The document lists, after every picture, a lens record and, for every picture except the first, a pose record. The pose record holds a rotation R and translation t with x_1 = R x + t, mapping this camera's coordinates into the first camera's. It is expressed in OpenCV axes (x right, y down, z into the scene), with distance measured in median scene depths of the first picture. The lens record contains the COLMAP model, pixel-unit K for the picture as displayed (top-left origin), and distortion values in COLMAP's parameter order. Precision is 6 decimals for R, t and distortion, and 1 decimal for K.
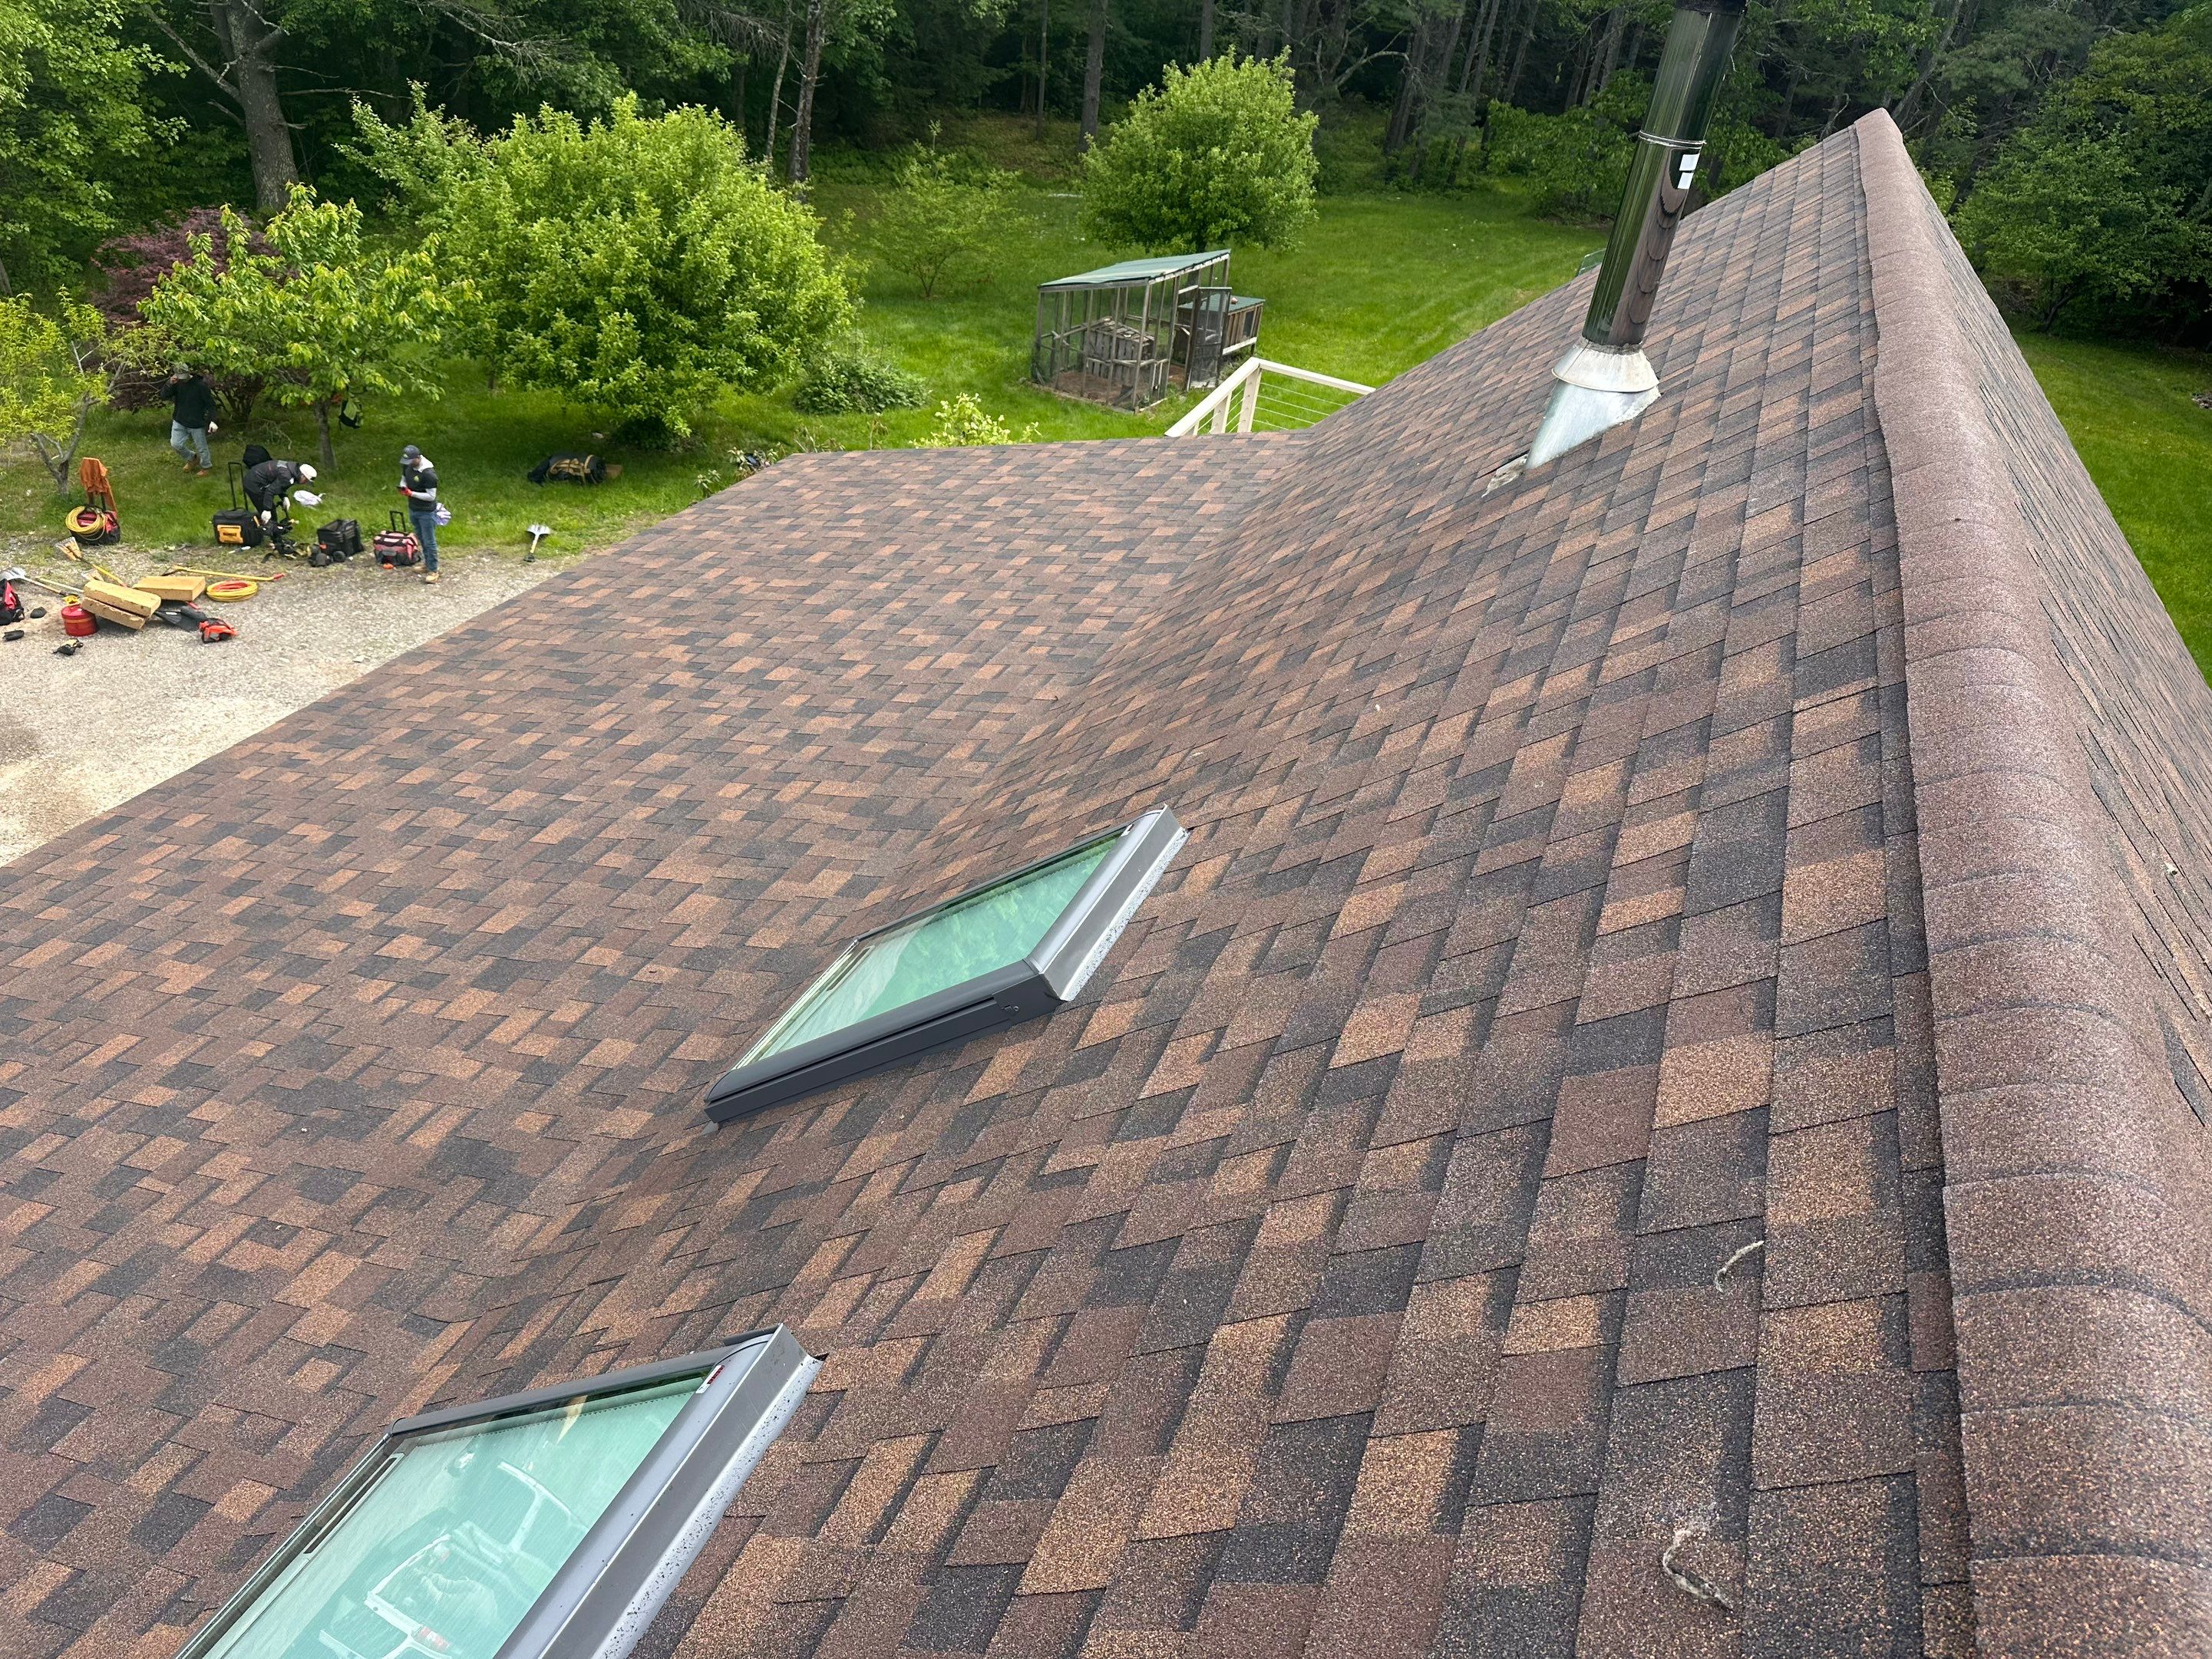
lens RADIAL K [[1537.1, 0, 1098.7], [0, 1537.1, 835.2], [0, 0, 1]] dist [0.022495, -0.033532]
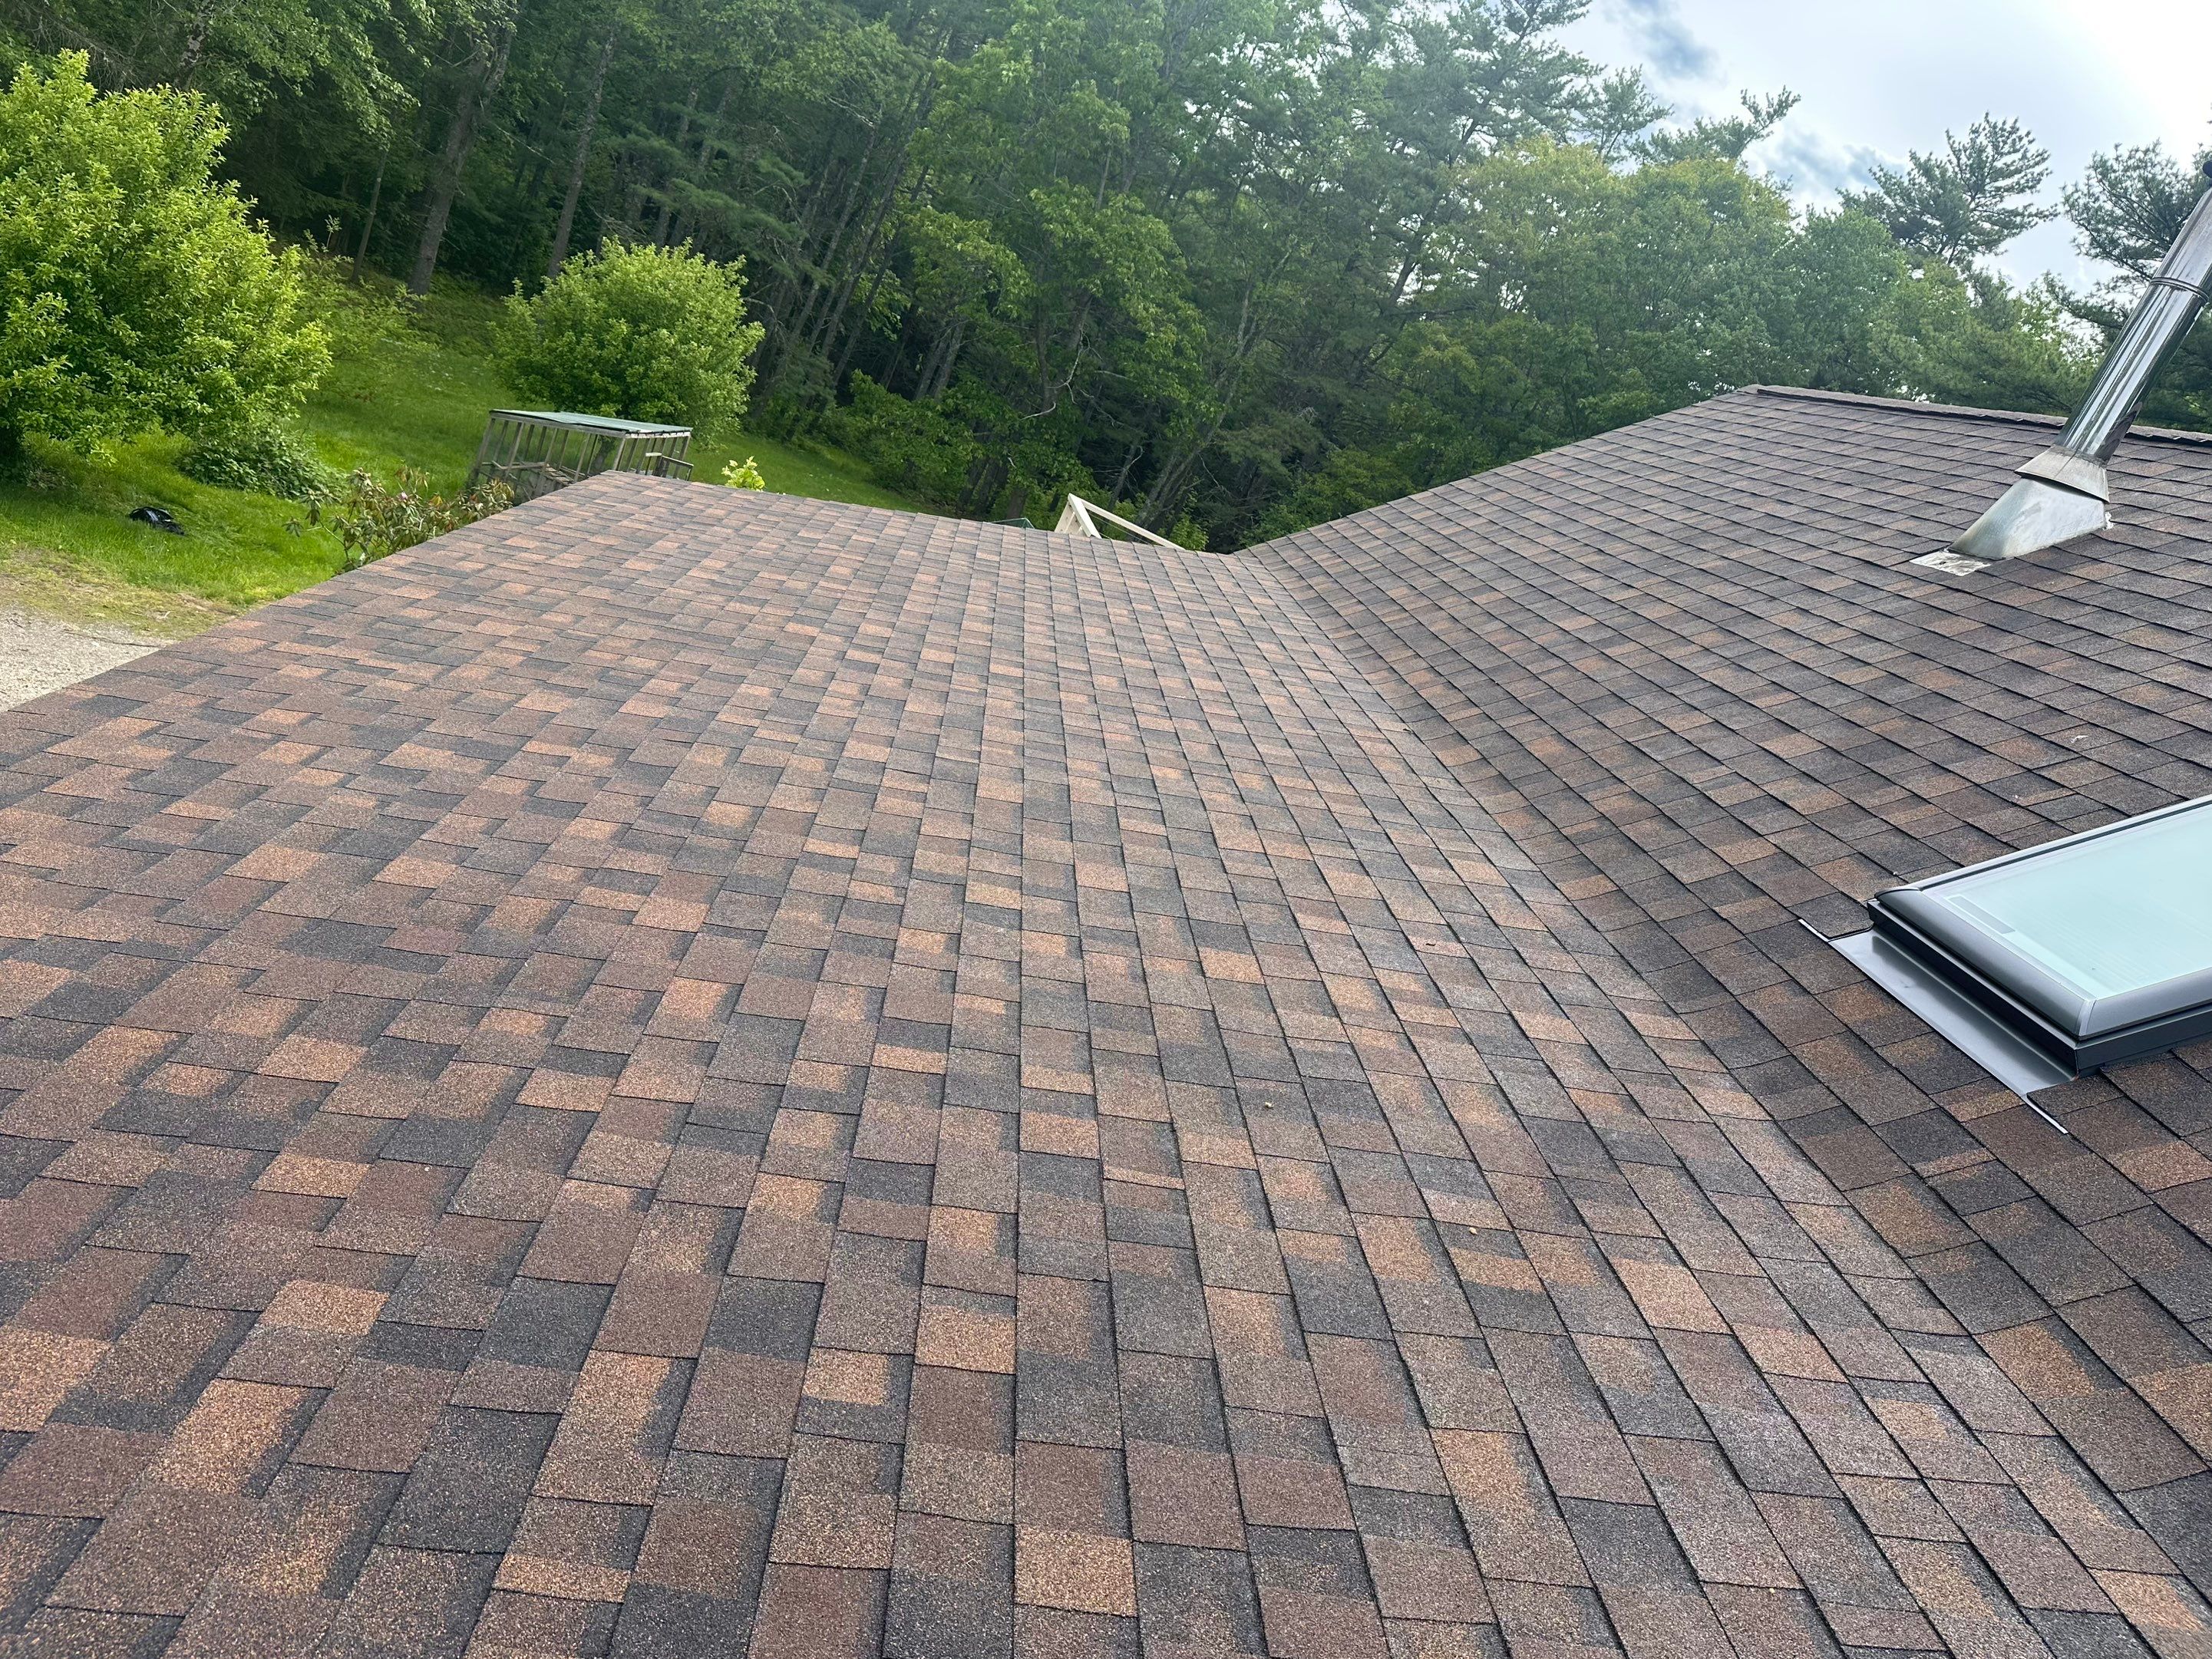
lens RADIAL K [[1574.5, 0, 1101.4], [0, 1574.5, 819.2], [0, 0, 1]] dist [-0.006326, 0.009921]
pose [[0.876074, 0.122457, 0.466367, -0.177087], [-0.042430, 0.983040, -0.178418, 0.036830], [-0.480306, 0.136520, 0.866411, 0.093491]]
